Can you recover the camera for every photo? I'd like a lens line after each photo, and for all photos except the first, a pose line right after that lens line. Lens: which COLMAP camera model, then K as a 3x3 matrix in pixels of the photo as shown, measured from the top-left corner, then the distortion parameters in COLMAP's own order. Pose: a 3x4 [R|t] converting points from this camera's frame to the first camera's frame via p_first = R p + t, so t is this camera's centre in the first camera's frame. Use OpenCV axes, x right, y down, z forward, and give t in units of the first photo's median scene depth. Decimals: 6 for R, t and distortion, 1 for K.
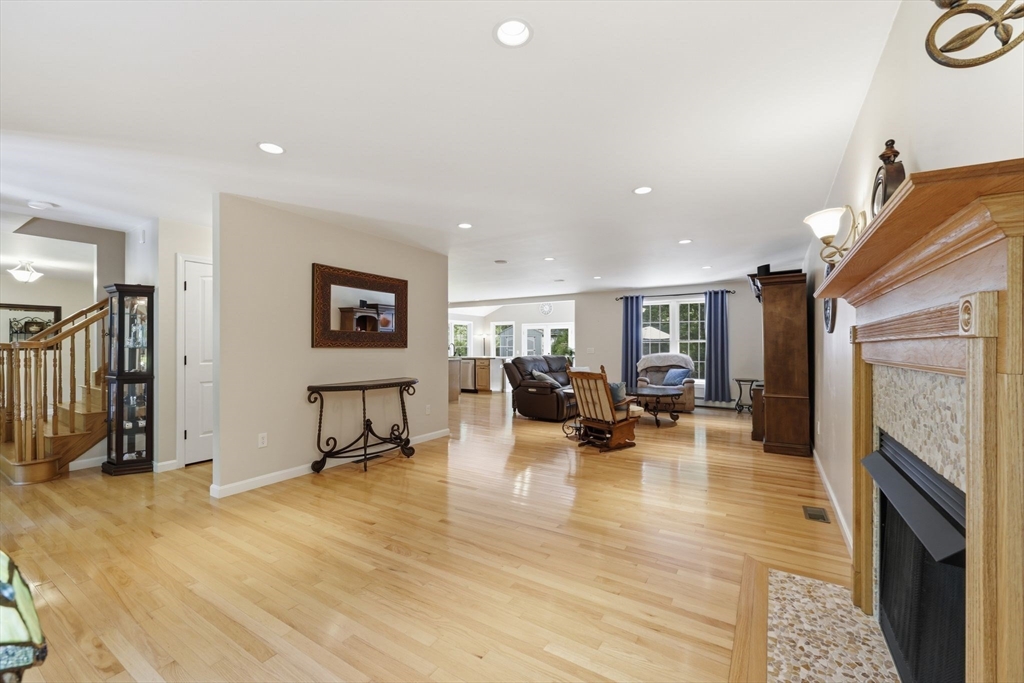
lens RADIAL K [[419.4, 0, 506.2], [0, 419.4, 345.0], [0, 0, 1]] dist [0.001484, 0.000988]
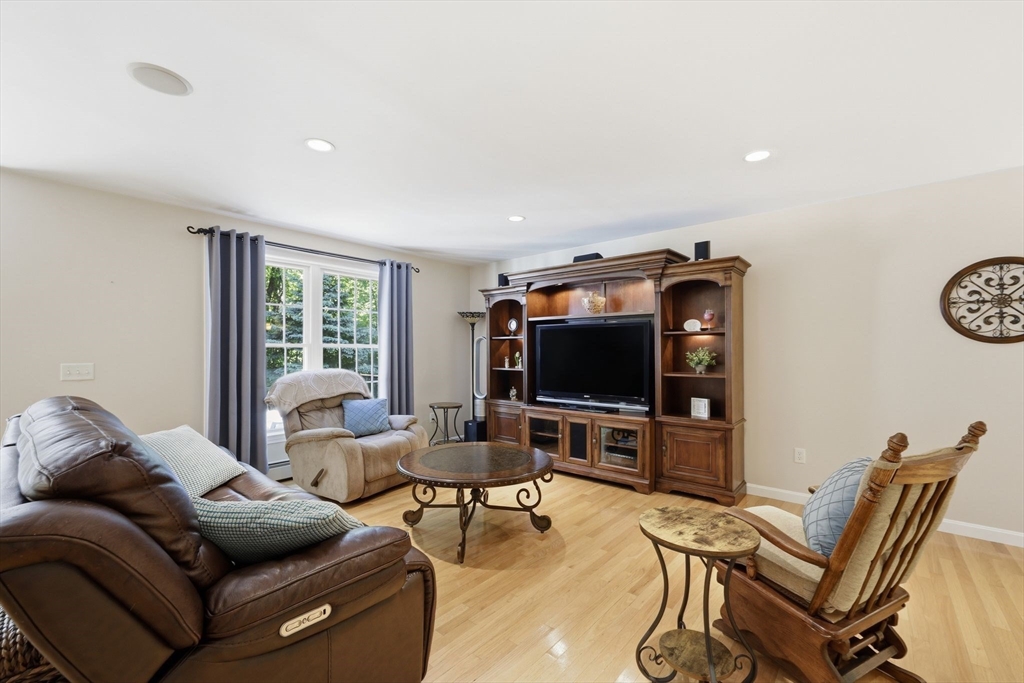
lens RADIAL K [[419.4, 0, 512.5], [0, 419.4, 348.3], [0, 0, 1]] dist [0.001484, 0.000988]
pose [[0.134943, -0.003676, 0.990847, -0.078537], [-0.001465, 0.999991, 0.003909, -0.007722], [-0.990852, -0.001980, 0.134936, 0.747759]]
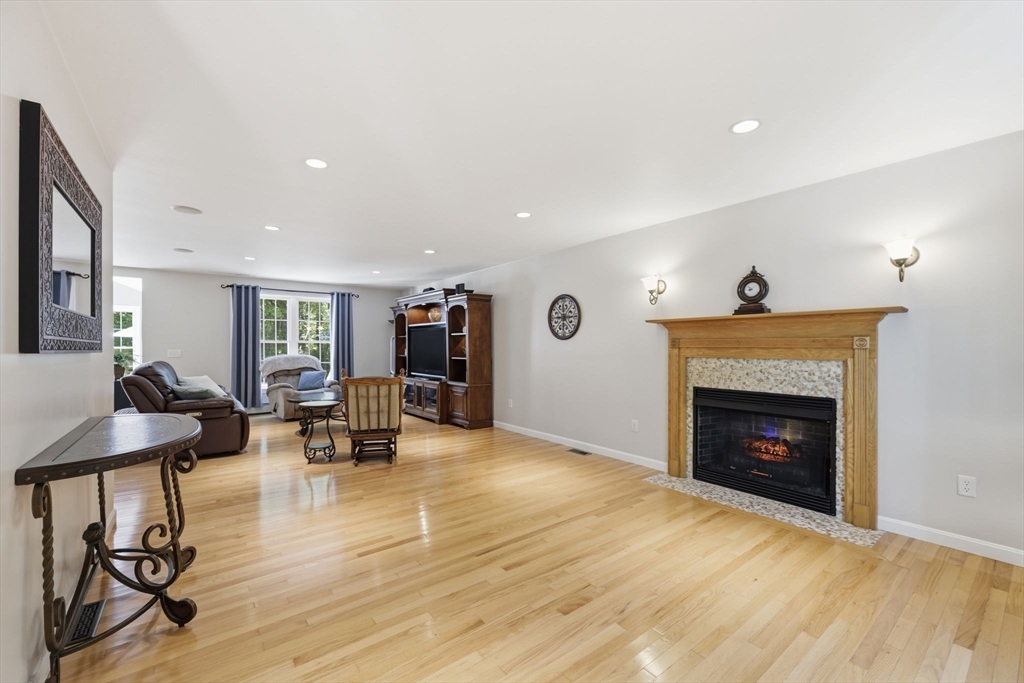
lens RADIAL K [[419.4, 0, 513.9], [0, 419.4, 345.1], [0, 0, 1]] dist [0.001484, 0.000988]
pose [[0.347076, -0.004401, 0.937827, -0.317071], [-0.001294, 0.999986, 0.005172, -0.006297], [-0.937836, -0.003009, 0.347065, 0.247162]]
